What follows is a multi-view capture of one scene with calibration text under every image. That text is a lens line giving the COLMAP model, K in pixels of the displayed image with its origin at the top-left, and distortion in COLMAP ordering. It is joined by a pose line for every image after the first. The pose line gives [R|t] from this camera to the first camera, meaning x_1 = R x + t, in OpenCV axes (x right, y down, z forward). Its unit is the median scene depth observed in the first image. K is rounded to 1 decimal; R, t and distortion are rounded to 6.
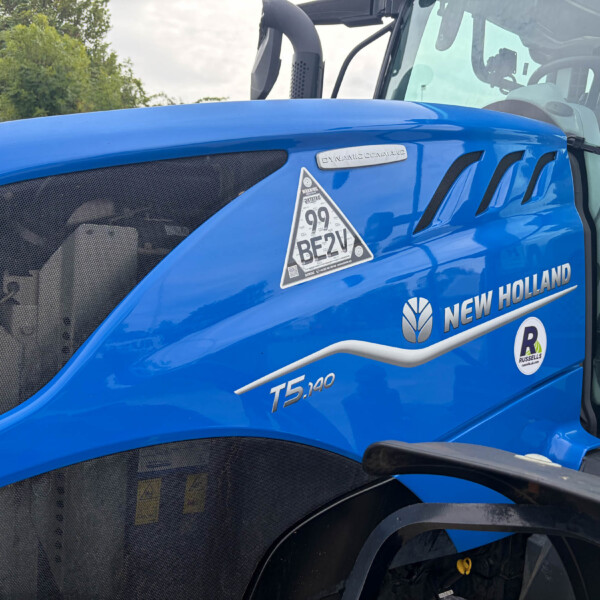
lens RADIAL K [[605.3, 0, 300.0], [0, 605.3, 300.0], [0, 0, 1]] dist [0.024962, -0.003933]
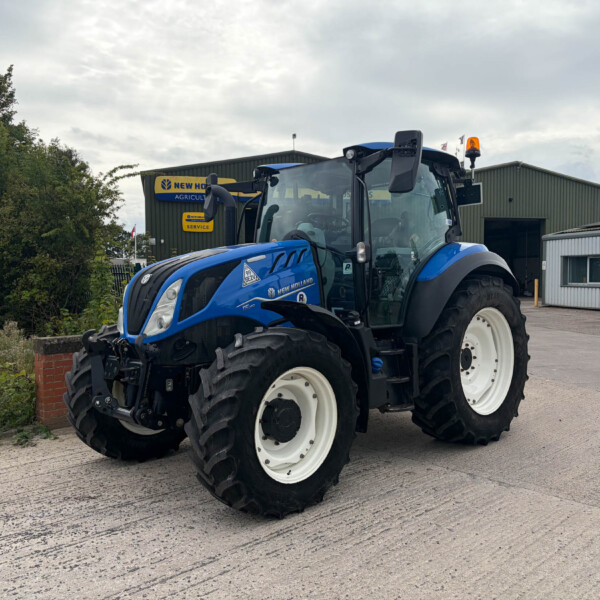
lens RADIAL K [[604.4, 0, 302.4], [0, 604.4, 297.0], [0, 0, 1]] dist [0.022201, -0.018542]
pose [[0.980871, -0.085540, 0.174857, -0.354623], [0.094481, 0.994578, -0.043453, 0.270174], [-0.170192, 0.059142, 0.983635, -3.327049]]
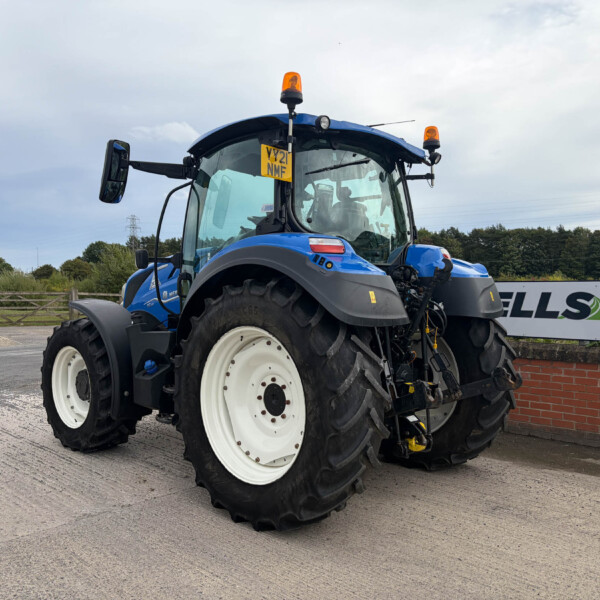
lens RADIAL K [[604.4, 0, 302.4], [0, 604.4, 297.0], [0, 0, 1]] dist [0.022201, -0.018542]
pose [[0.223741, -0.056236, -0.973025, 5.575040], [-0.074266, 0.994448, -0.074551, 0.354766], [0.971815, 0.088942, 0.218322, 0.968357]]
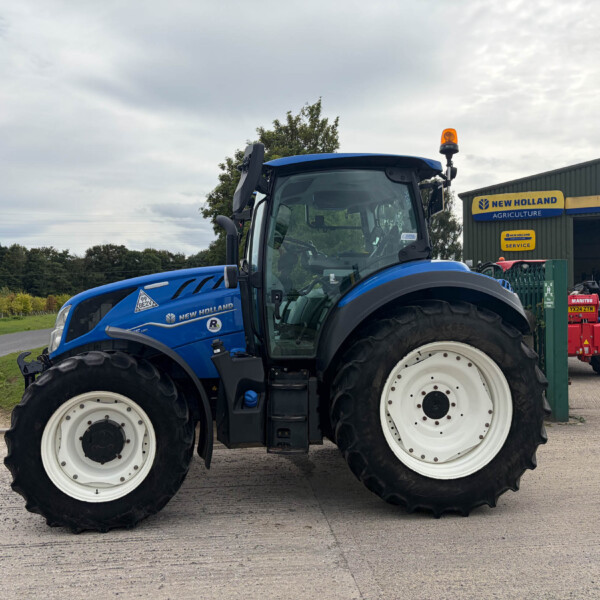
lens RADIAL K [[605.3, 0, 300.0], [0, 605.3, 300.0], [0, 0, 1]] dist [0.024962, -0.003933]
pose [[0.890980, -0.082623, -0.446462, 3.030274], [0.033396, 0.992565, -0.117041, 0.451323], [0.452813, 0.089371, 0.887115, -2.575330]]
